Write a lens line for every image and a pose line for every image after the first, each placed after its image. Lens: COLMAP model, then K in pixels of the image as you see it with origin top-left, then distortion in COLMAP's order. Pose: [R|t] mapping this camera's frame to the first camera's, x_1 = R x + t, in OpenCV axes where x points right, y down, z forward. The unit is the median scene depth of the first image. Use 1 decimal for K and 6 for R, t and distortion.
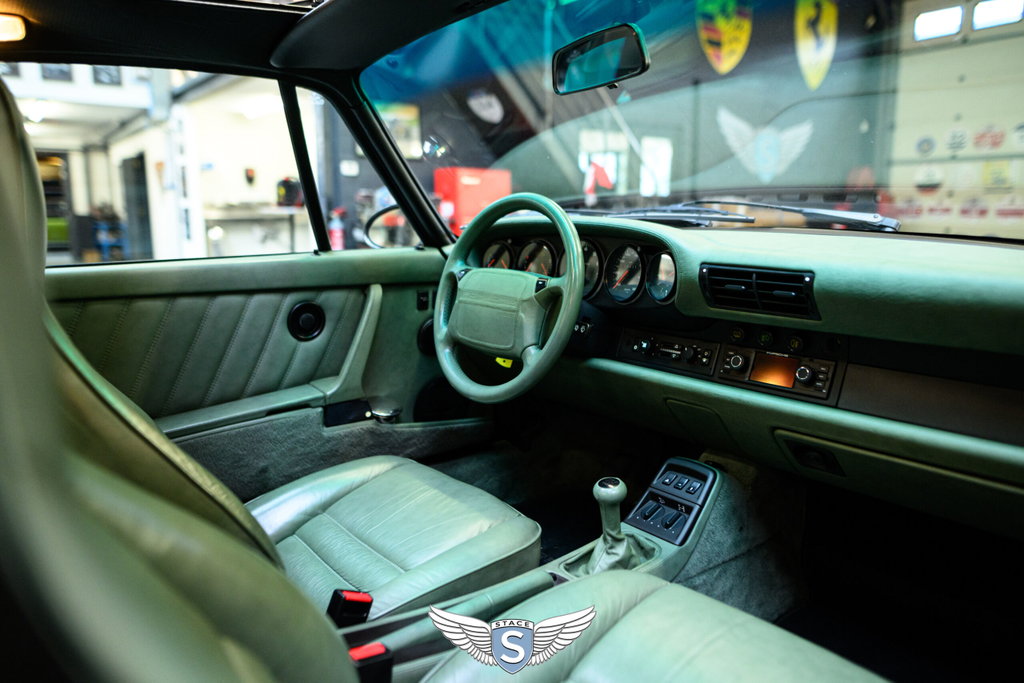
lens RADIAL K [[726.0, 0, 538.5], [0, 726.0, 341.4], [0, 0, 1]] dist [0.001202, 0.002682]
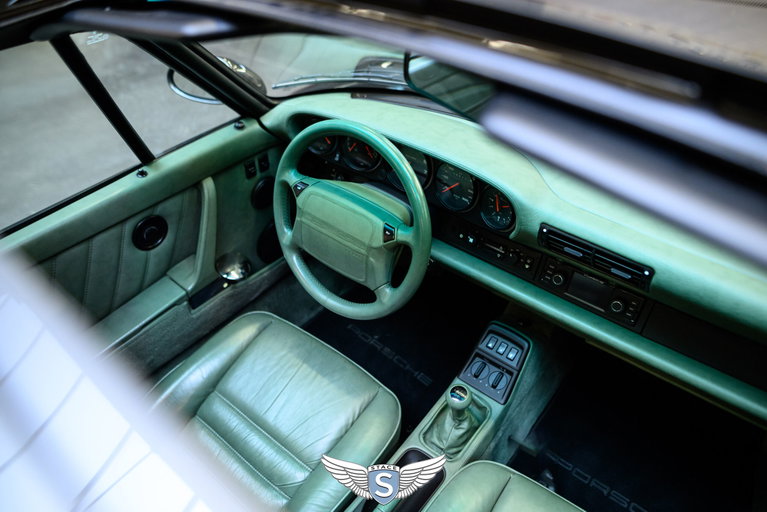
lens RADIAL K [[525.9, 0, 404.4], [0, 525.9, 255.9], [0, 0, 1]] dist [-0.024503, 0.002784]
pose [[0.981263, -0.130755, 0.141512, -0.075144], [0.042307, 0.862768, 0.503827, -0.380521], [-0.187970, -0.488400, 0.852134, 0.287786]]
